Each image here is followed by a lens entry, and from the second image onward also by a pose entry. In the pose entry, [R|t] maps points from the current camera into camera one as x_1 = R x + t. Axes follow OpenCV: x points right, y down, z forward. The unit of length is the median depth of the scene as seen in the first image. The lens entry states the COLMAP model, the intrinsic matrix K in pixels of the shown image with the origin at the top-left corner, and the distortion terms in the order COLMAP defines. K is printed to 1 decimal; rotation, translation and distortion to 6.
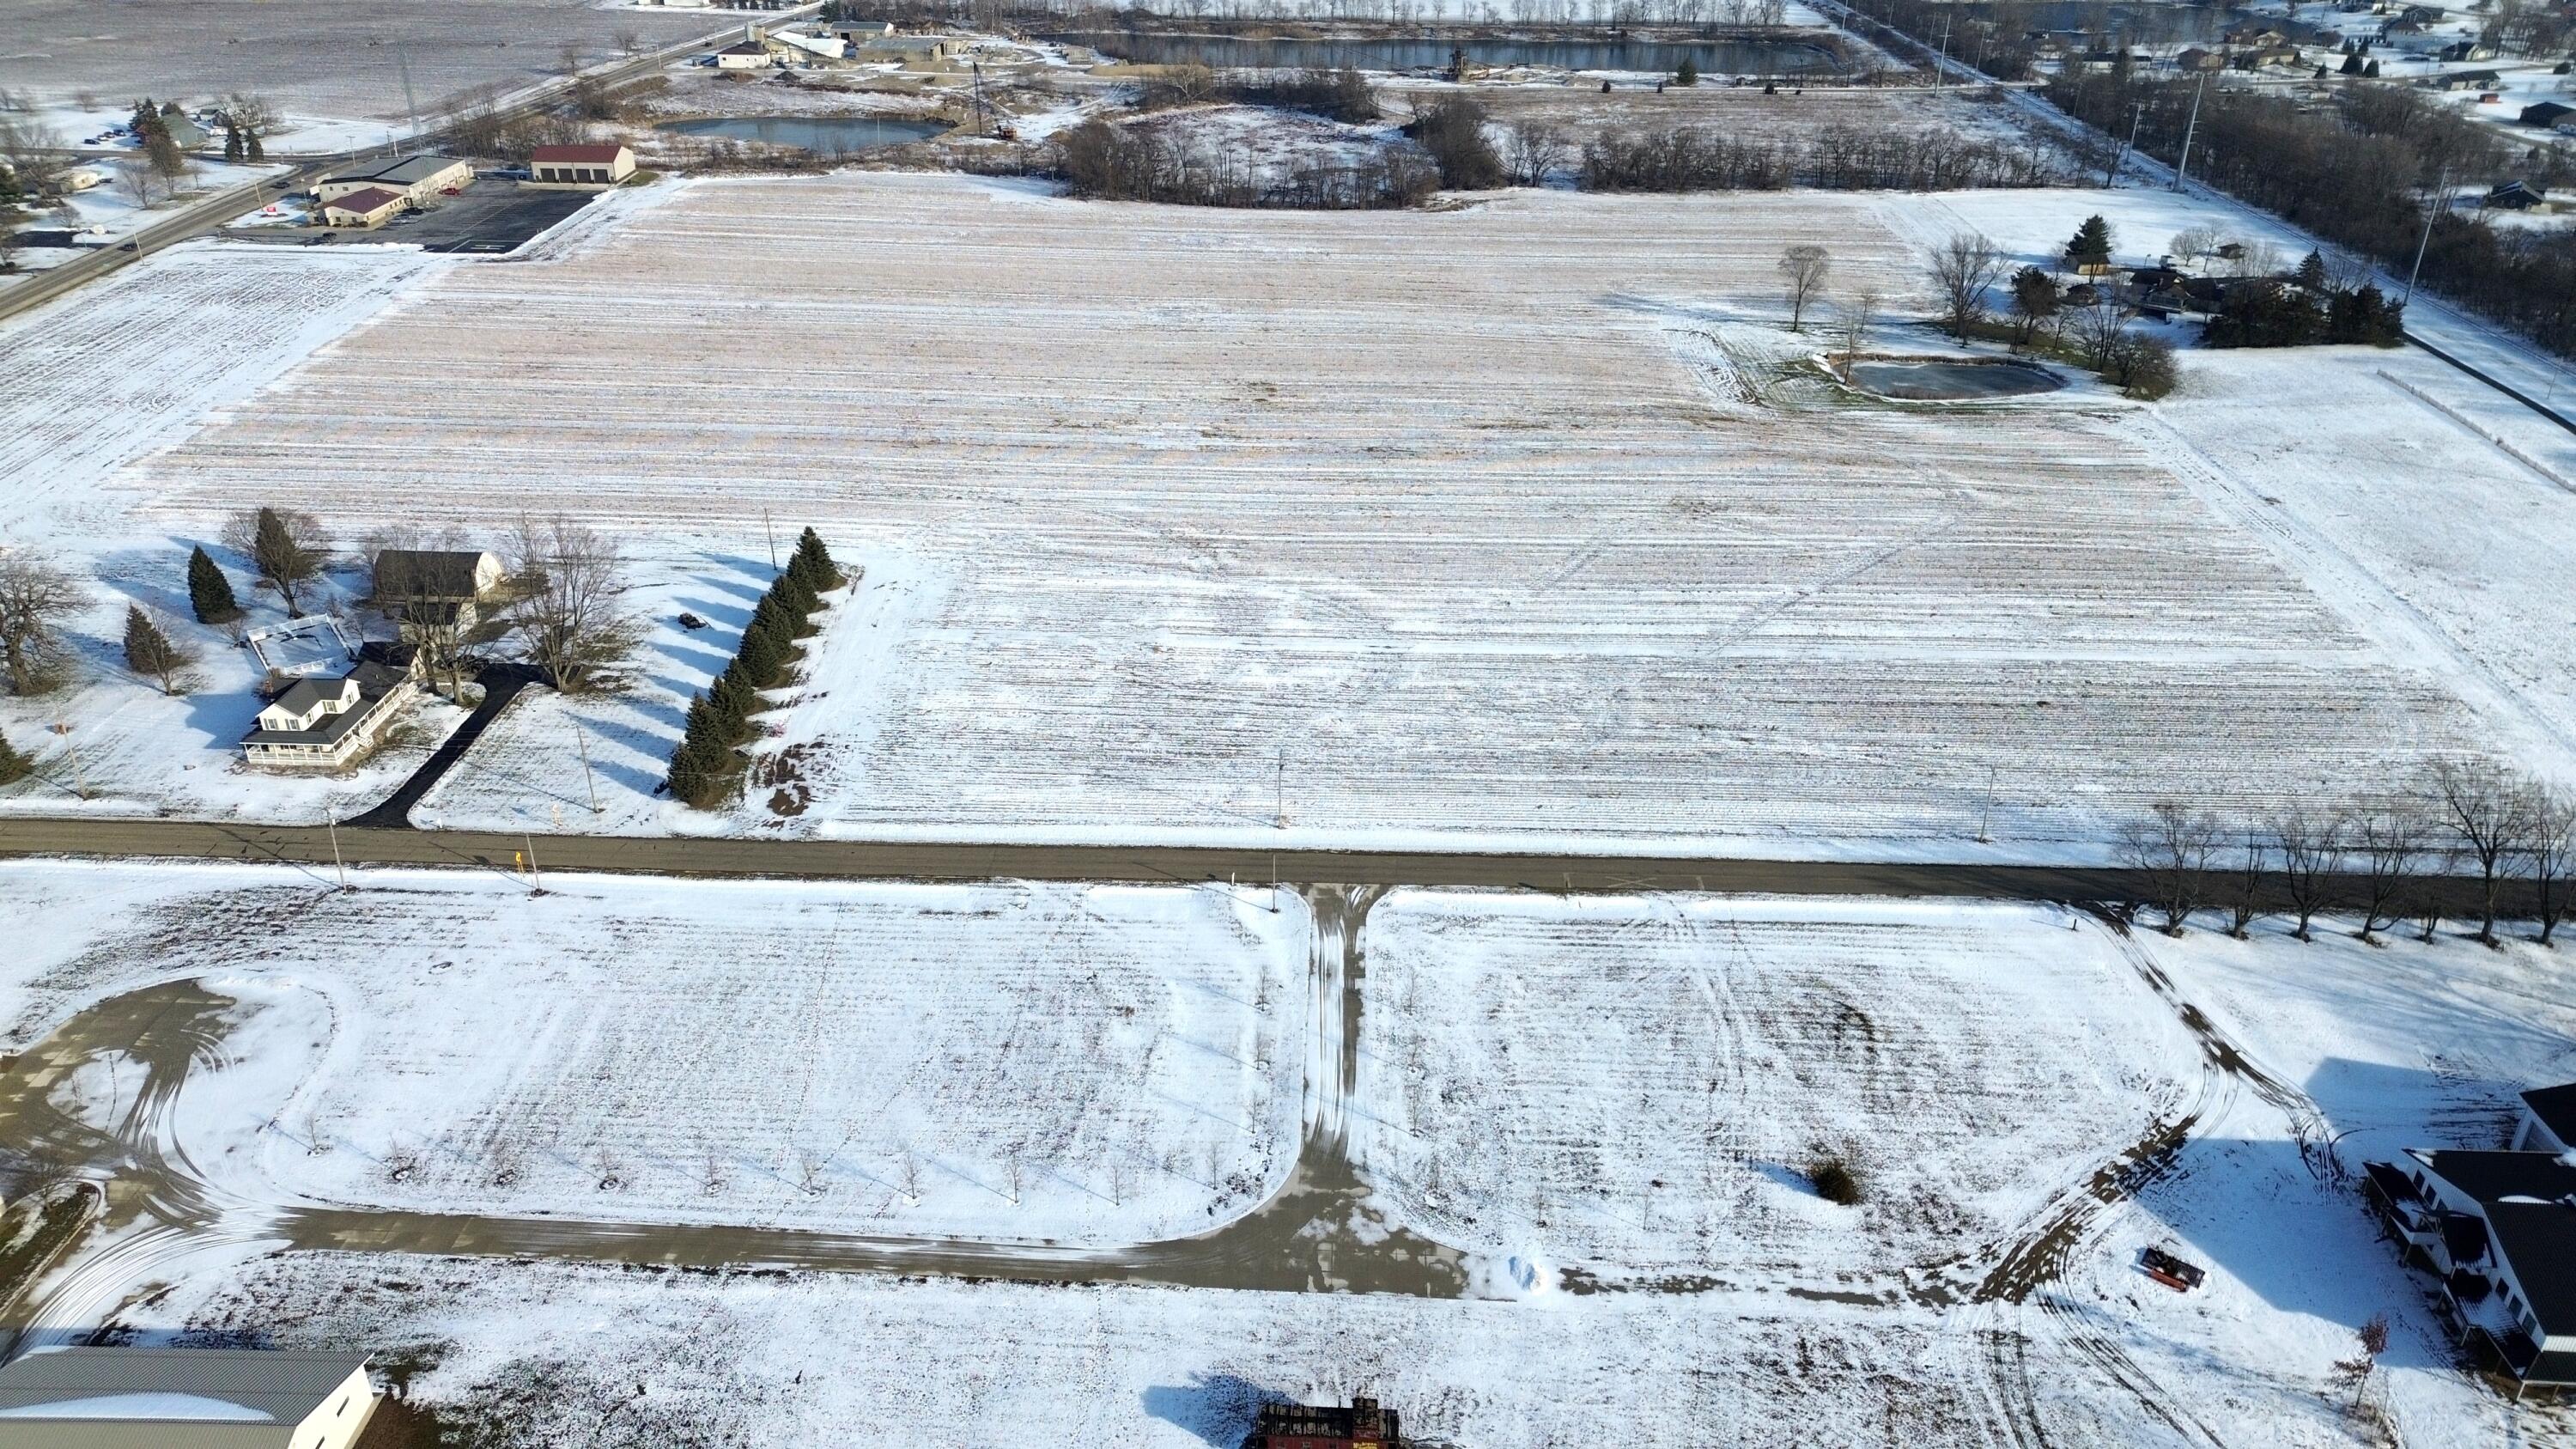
lens RADIAL K [[1806.9, 0, 1288.0], [0, 1806.9, 724.5], [0, 0, 1]] dist [0.083495, -0.088548]
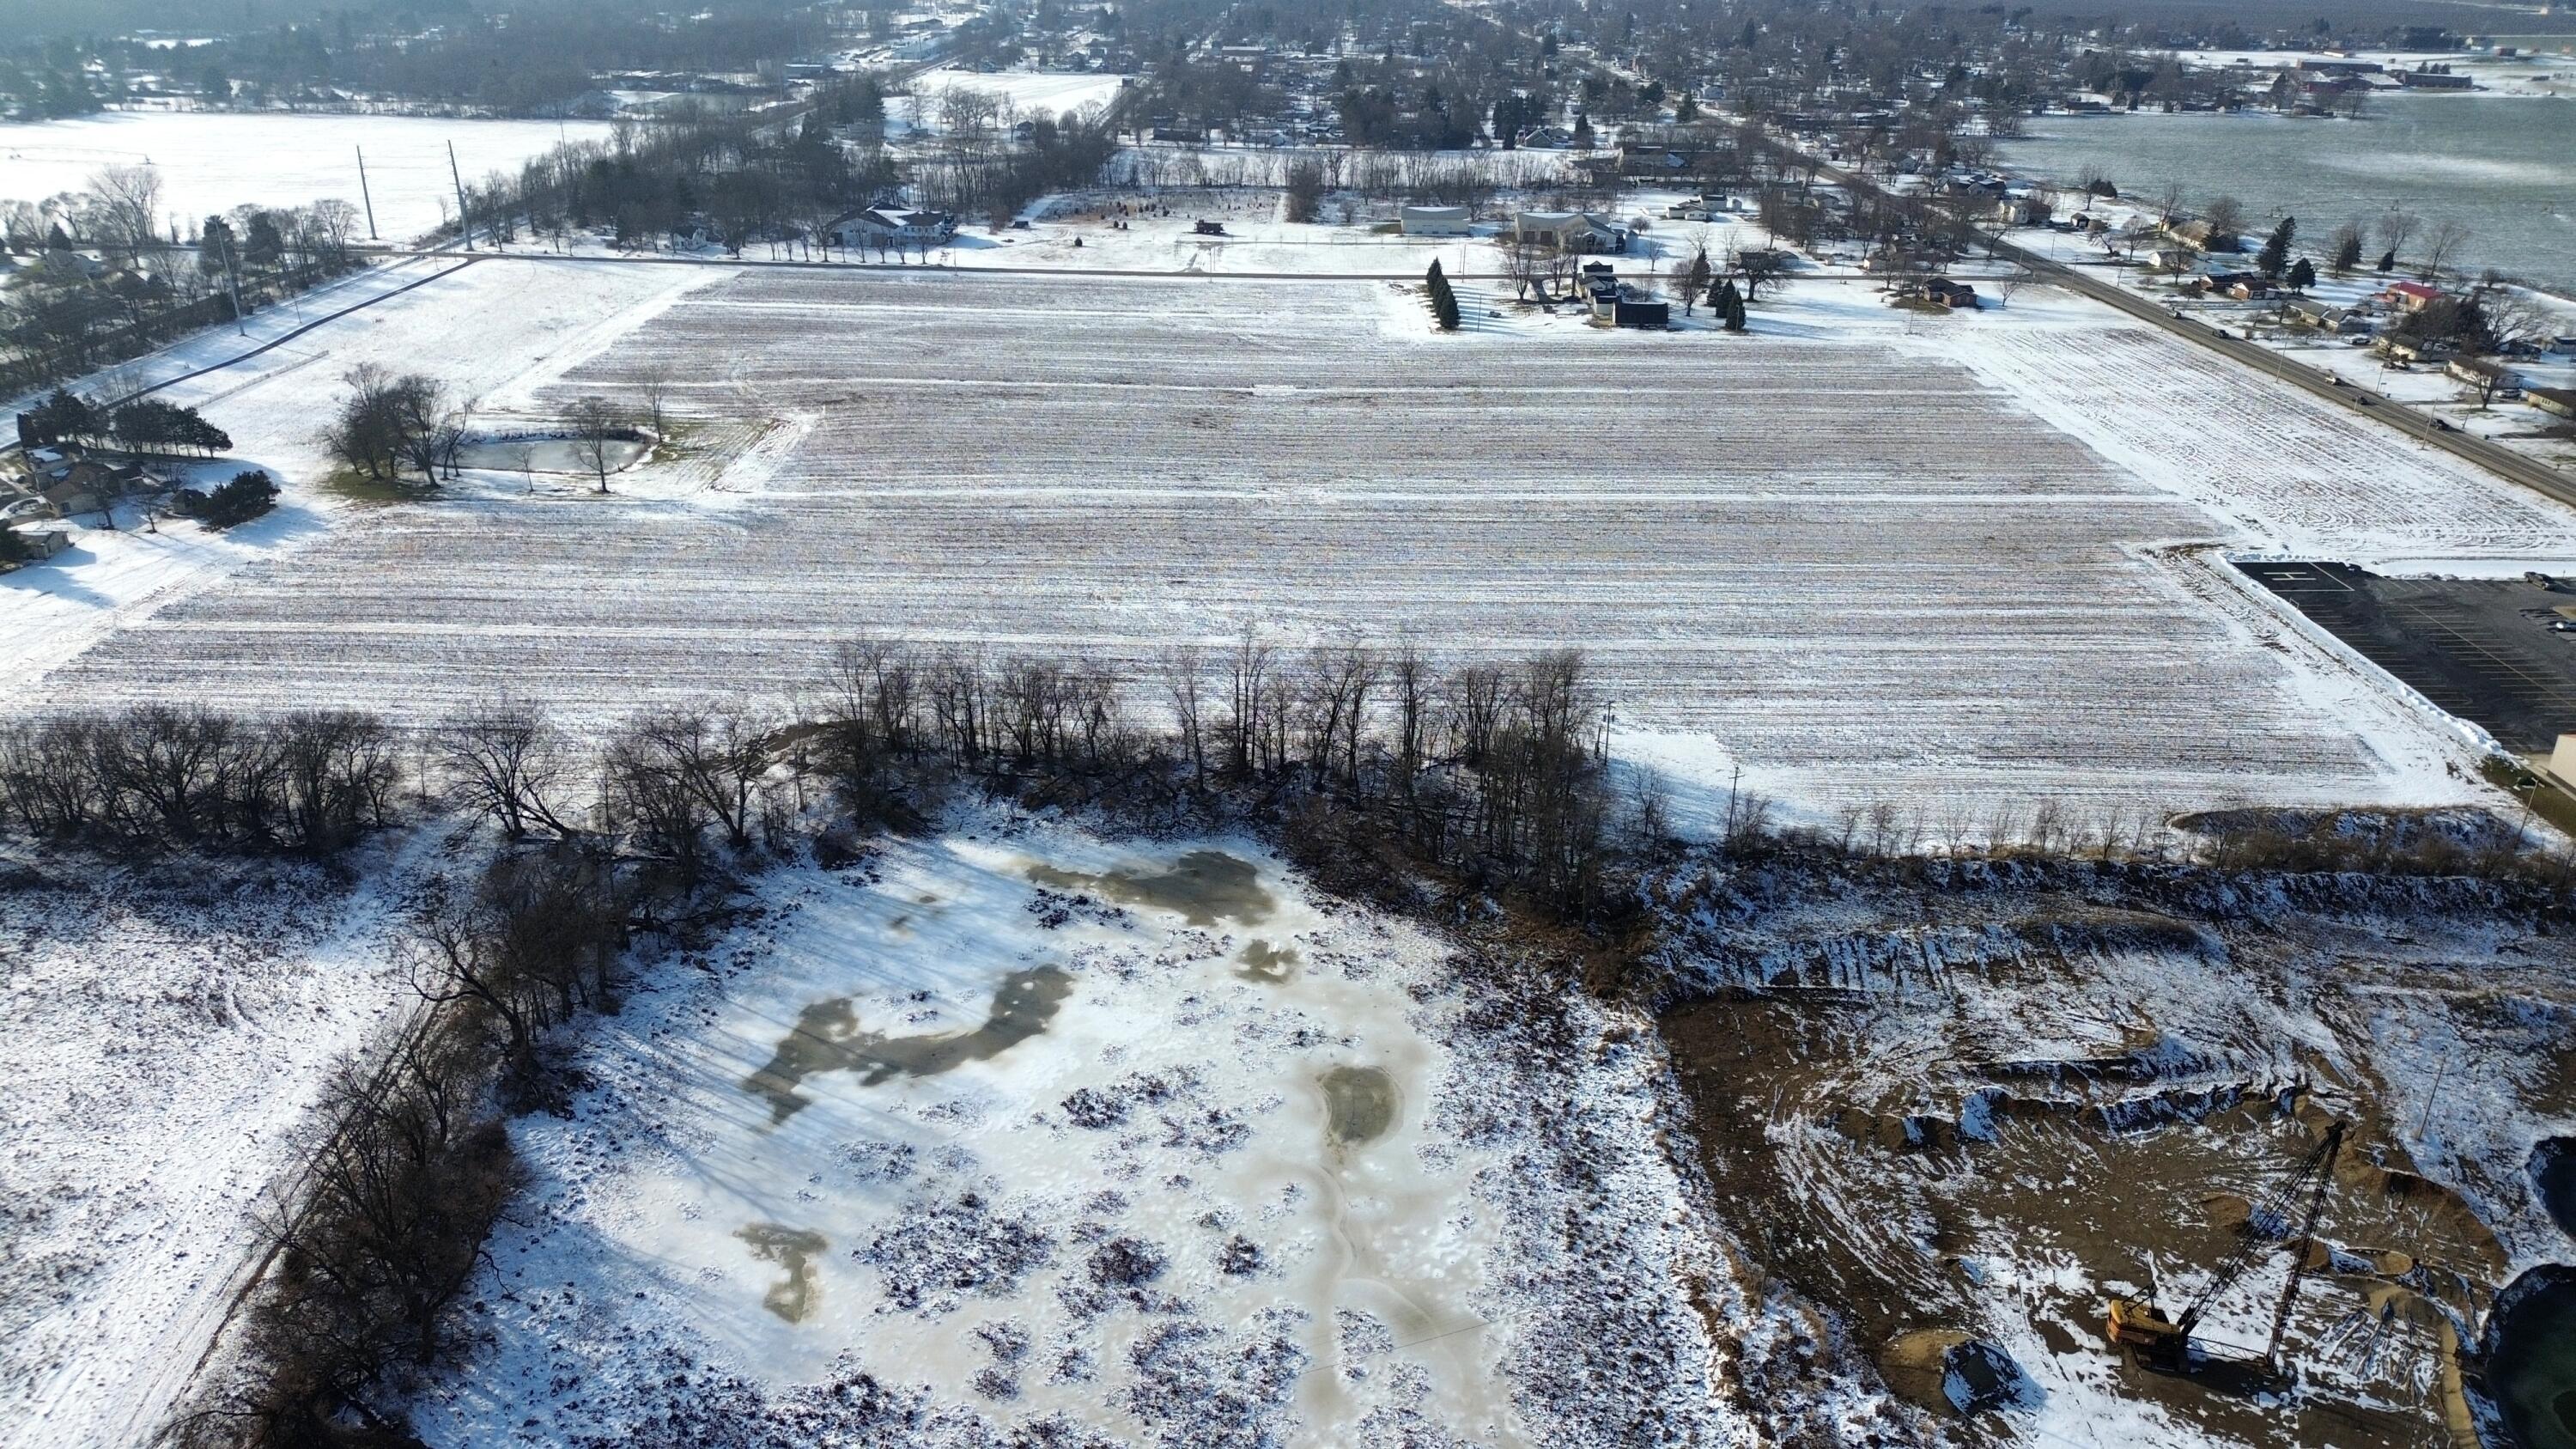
lens RADIAL K [[1806.9, 0, 1288.0], [0, 1806.9, 724.5], [0, 0, 1]] dist [0.083495, -0.088548]
pose [[-0.999845, -0.012918, -0.012000, -0.065250], [-0.017418, 0.617982, 0.785999, -1.131238], [-0.002738, 0.786086, -0.618111, 2.169824]]
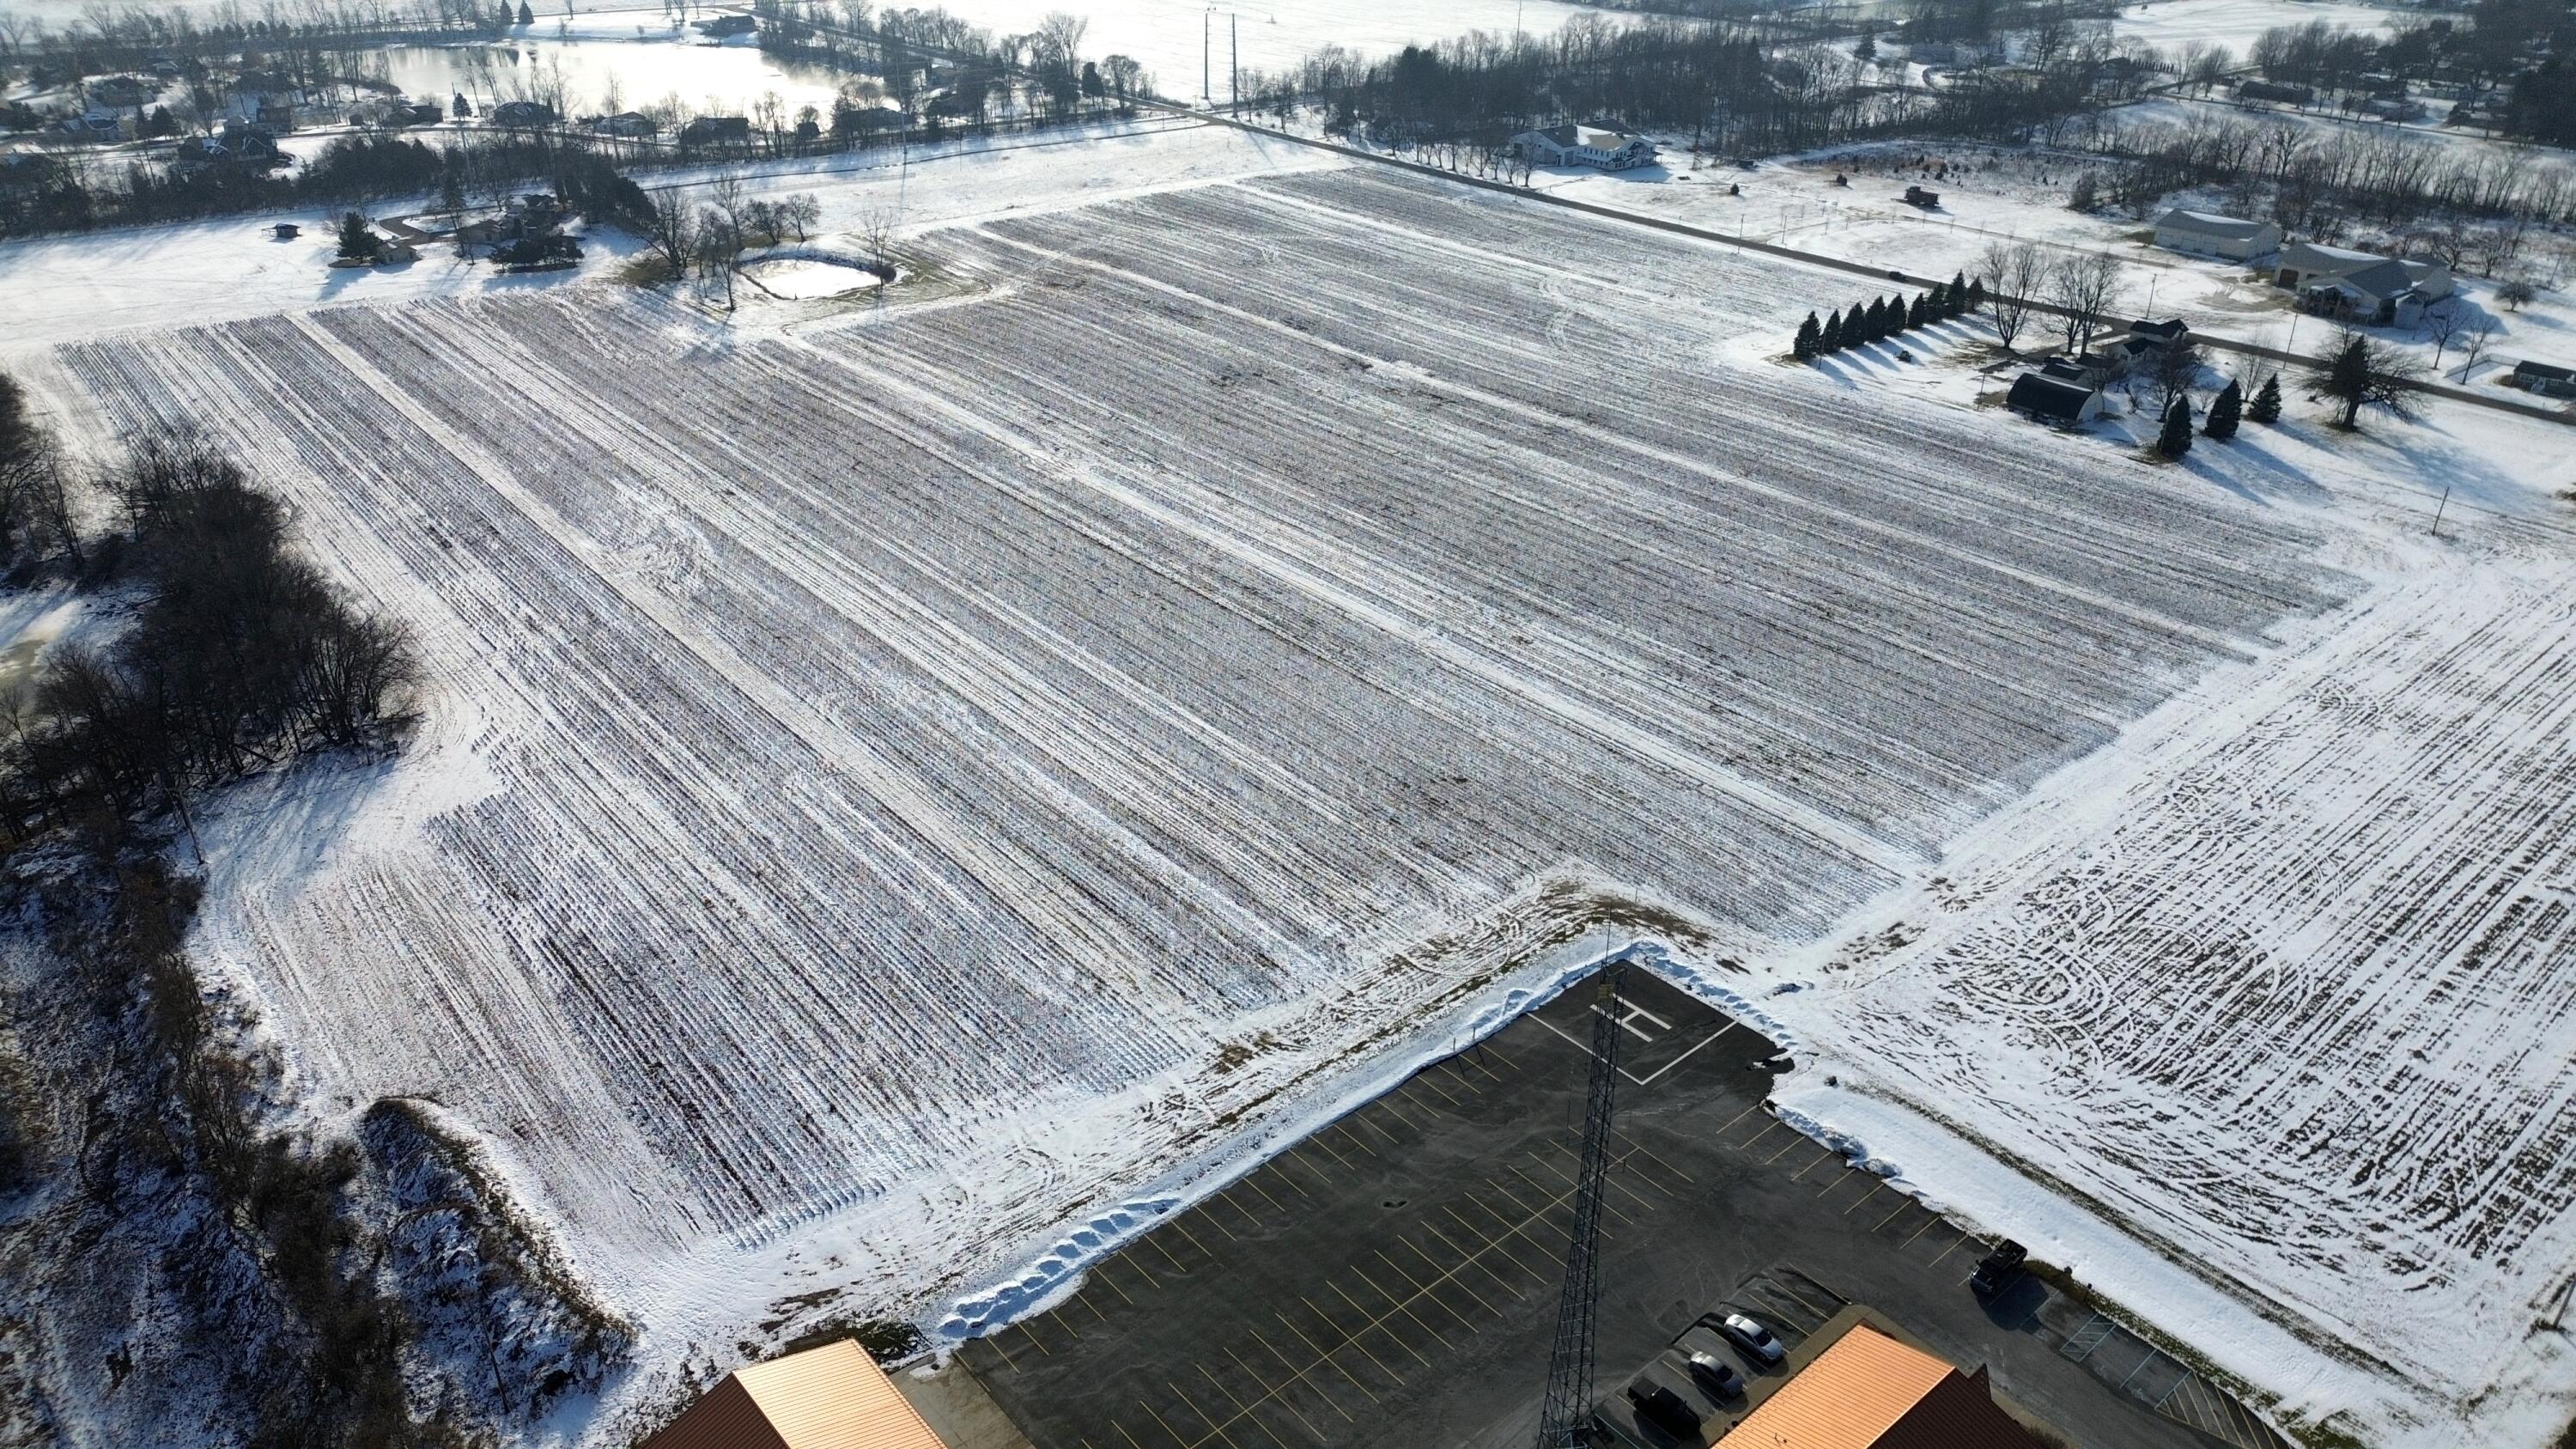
lens RADIAL K [[1806.9, 0, 1288.0], [0, 1806.9, 724.5], [0, 0, 1]] dist [0.083495, -0.088548]
pose [[-0.648033, -0.361541, 0.670329, -0.916358], [0.339734, 0.650505, 0.679282, -0.861351], [-0.681640, 0.667931, -0.298721, 1.645936]]
